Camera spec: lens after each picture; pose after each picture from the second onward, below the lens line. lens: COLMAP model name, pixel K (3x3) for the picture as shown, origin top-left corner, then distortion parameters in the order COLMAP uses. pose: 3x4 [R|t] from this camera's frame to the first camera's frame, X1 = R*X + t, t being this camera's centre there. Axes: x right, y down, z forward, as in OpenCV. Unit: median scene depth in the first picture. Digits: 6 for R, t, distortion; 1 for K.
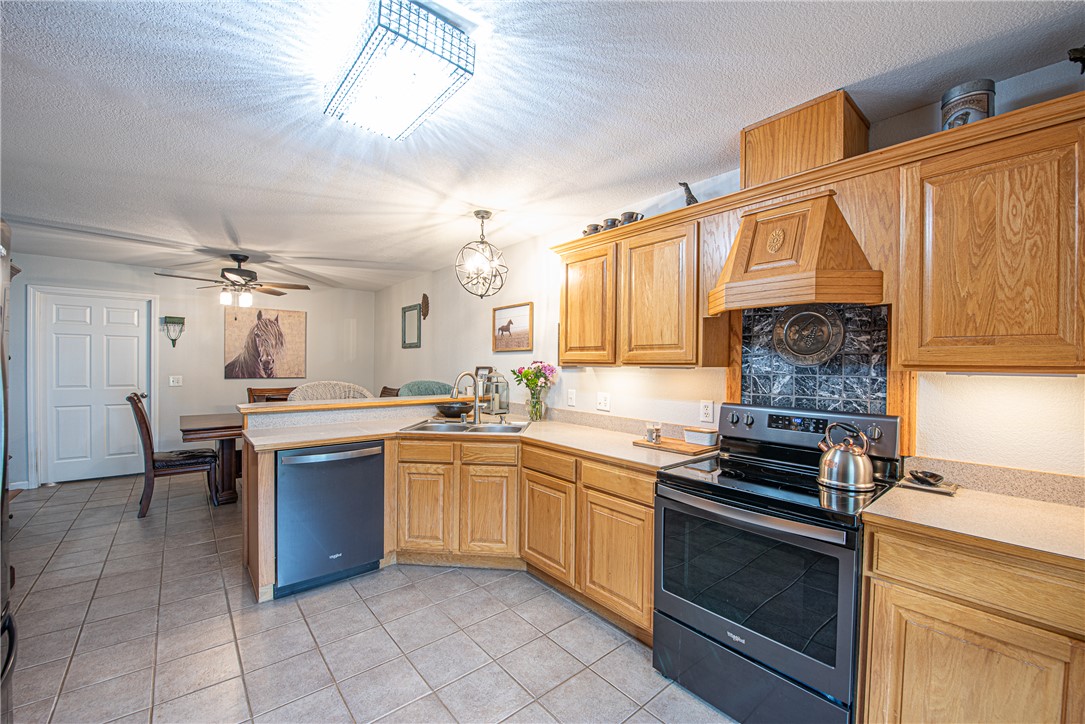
lens RADIAL K [[432.7, 0, 547.4], [0, 432.7, 367.4], [0, 0, 1]] dist [-0.018722, -0.001869]
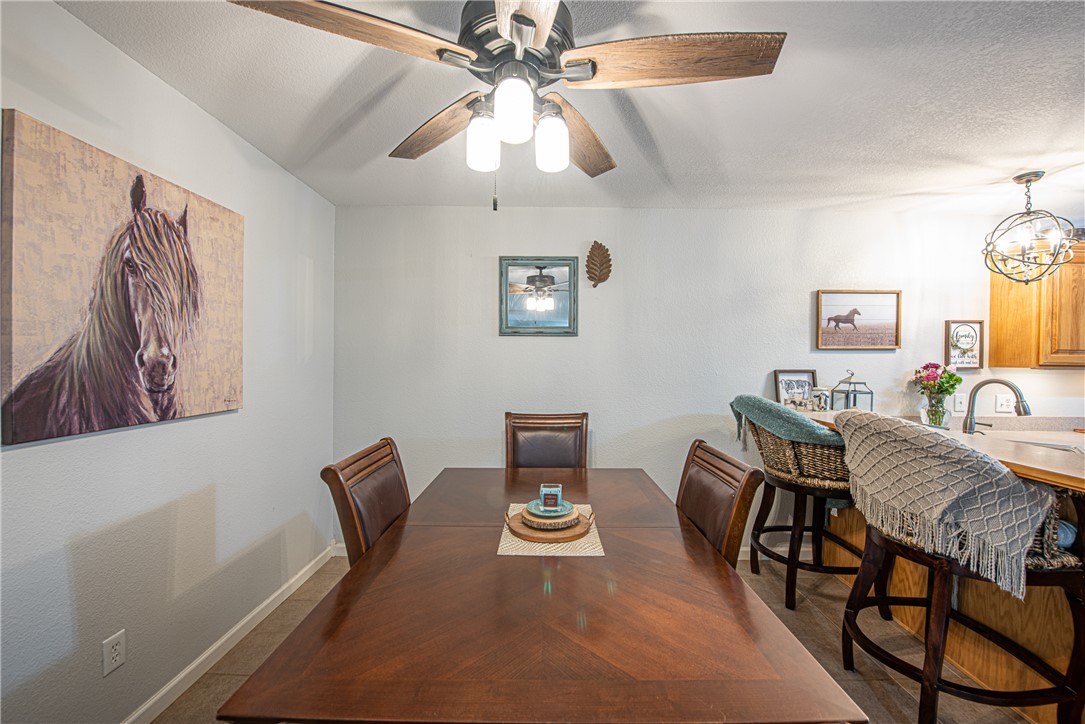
lens RADIAL K [[432.7, 0, 546.4], [0, 432.7, 368.5], [0, 0, 1]] dist [-0.018722, -0.001869]
pose [[0.653558, -0.019712, 0.756620, -0.913083], [0.005239, 0.999755, 0.021521, -0.019913], [-0.756859, -0.010102, 0.653501, 0.815709]]
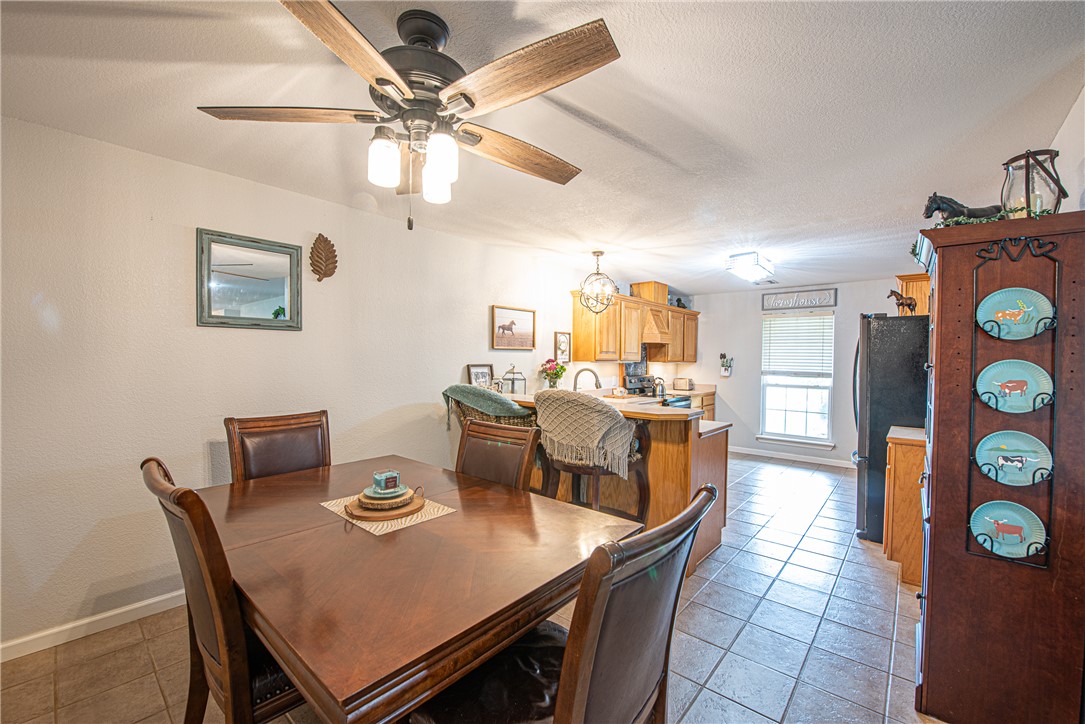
lens RADIAL K [[432.7, 0, 546.6], [0, 432.7, 369.3], [0, 0, 1]] dist [-0.018722, -0.001869]
pose [[-0.150016, -0.034585, 0.988079, -1.052010], [-0.002508, 0.999398, 0.034600, -0.022206], [-0.988680, 0.002712, -0.150012, 0.961082]]
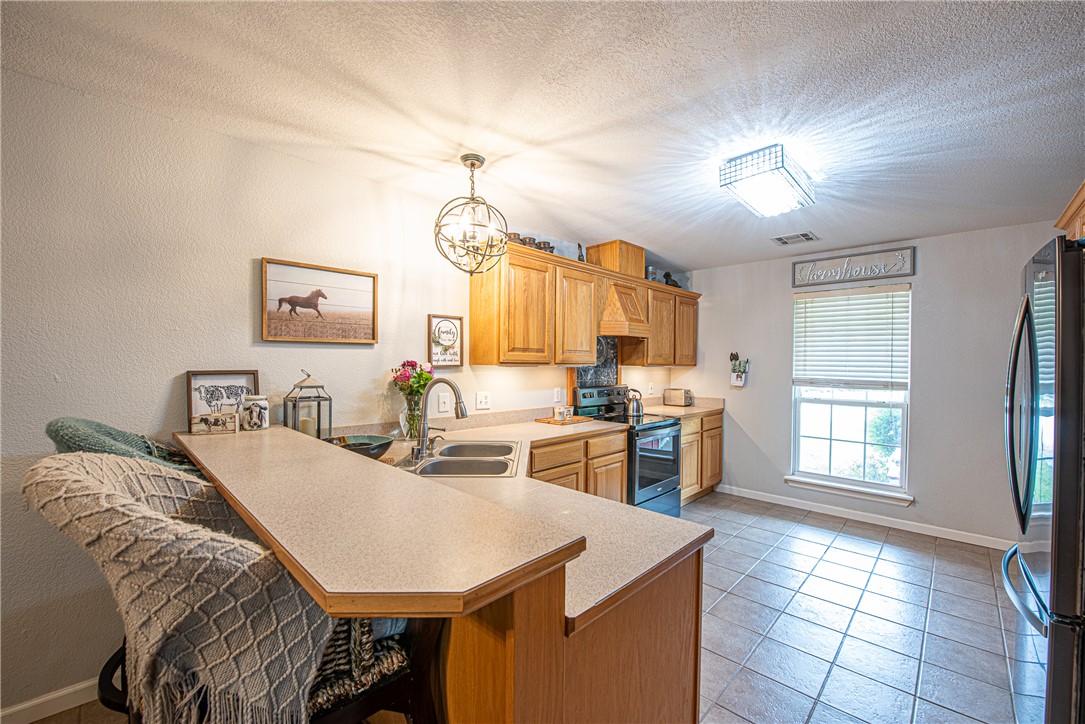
lens RADIAL K [[432.7, 0, 548.0], [0, 432.7, 368.0], [0, 0, 1]] dist [-0.018722, -0.001869]
pose [[-0.097090, -0.022094, 0.995030, -0.627552], [0.000247, 0.999753, 0.022223, -0.014057], [-0.995276, 0.002403, -0.097061, 0.663026]]
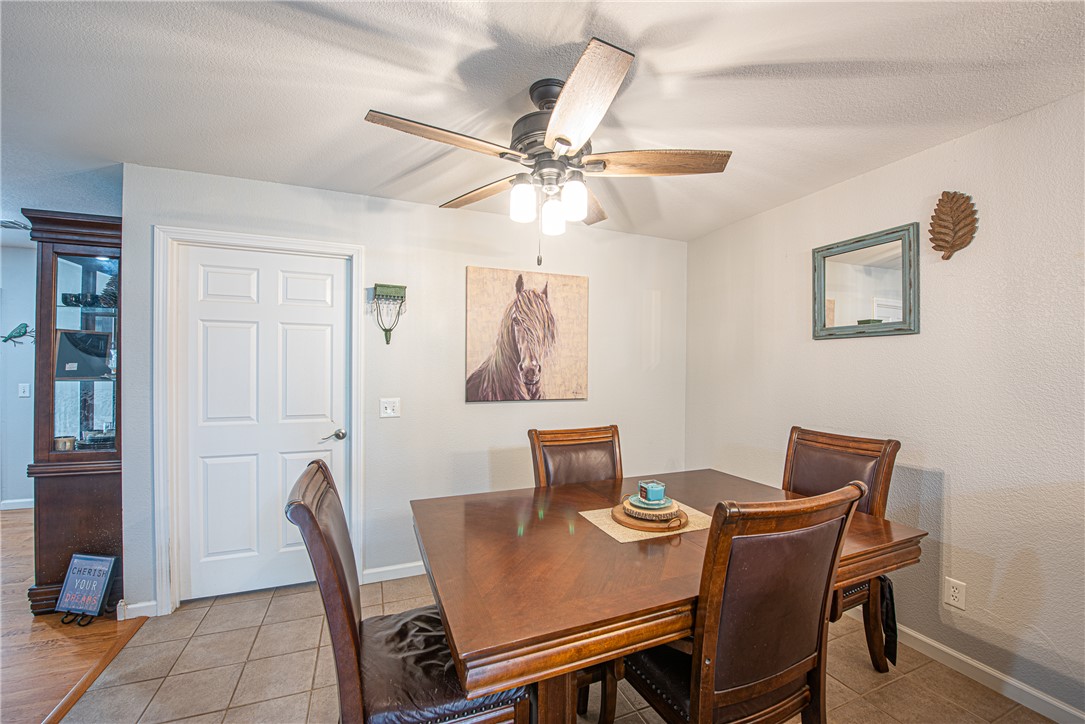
lens RADIAL K [[432.7, 0, 548.8], [0, 432.7, 367.4], [0, 0, 1]] dist [-0.018722, -0.001869]
pose [[0.950544, -0.005133, -0.310548, -0.605900], [0.002069, 0.999946, -0.010197, -0.014331], [0.310584, 0.009050, 0.950503, 0.643585]]
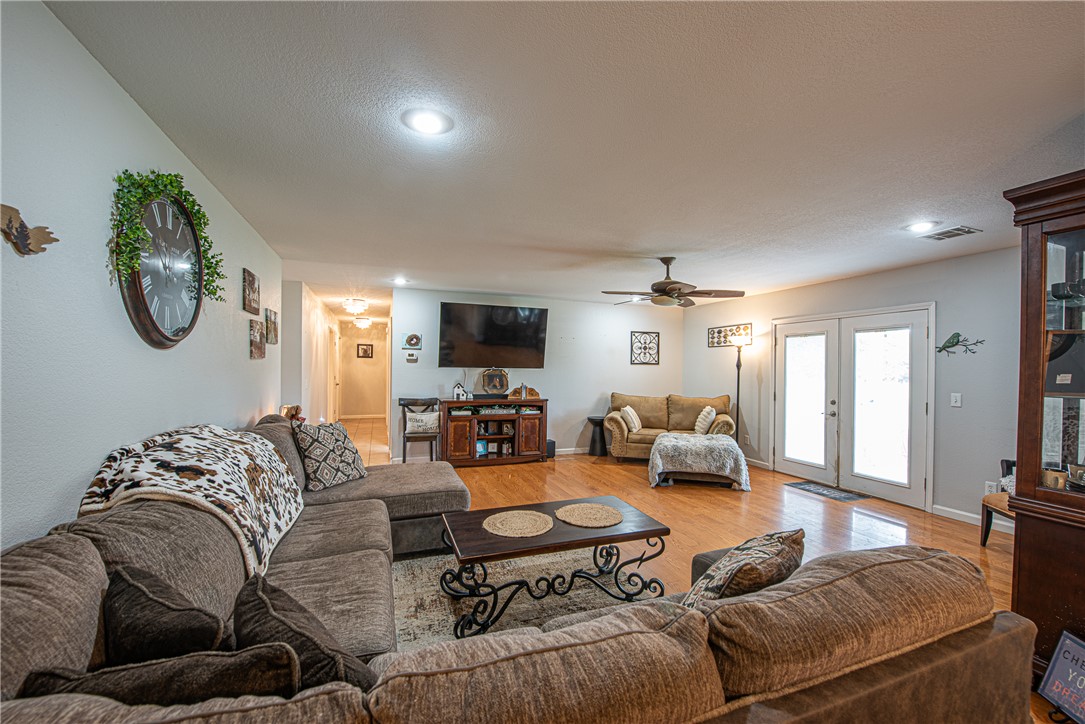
lens RADIAL K [[432.7, 0, 543.2], [0, 432.7, 367.6], [0, 0, 1]] dist [-0.018722, -0.001869]
pose [[-0.341446, -0.015204, -0.939778, -0.801355], [-0.026178, 0.999635, -0.006661, -0.017132], [0.939537, 0.022327, -0.341720, 0.628663]]
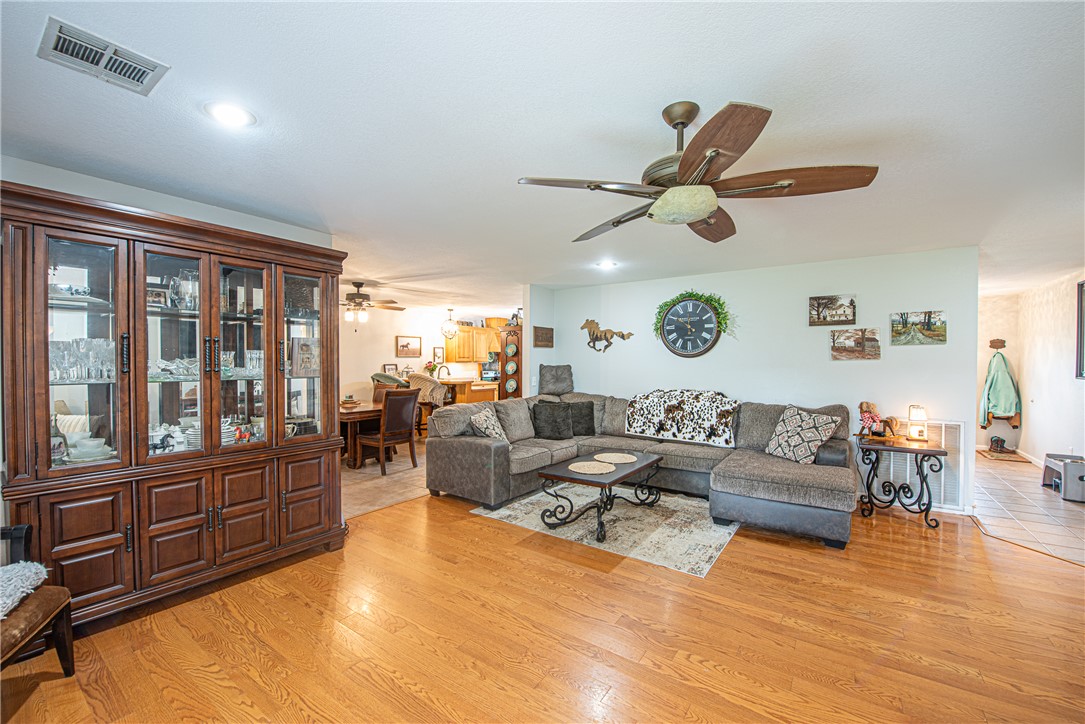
lens RADIAL K [[432.7, 0, 551.8], [0, 432.7, 366.1], [0, 0, 1]] dist [-0.018722, -0.001869]
pose [[-0.268677, -0.023130, 0.962953, -2.159469], [0.002451, 0.999692, 0.024696, -0.037127], [-0.963227, 0.008996, -0.268537, 0.789412]]
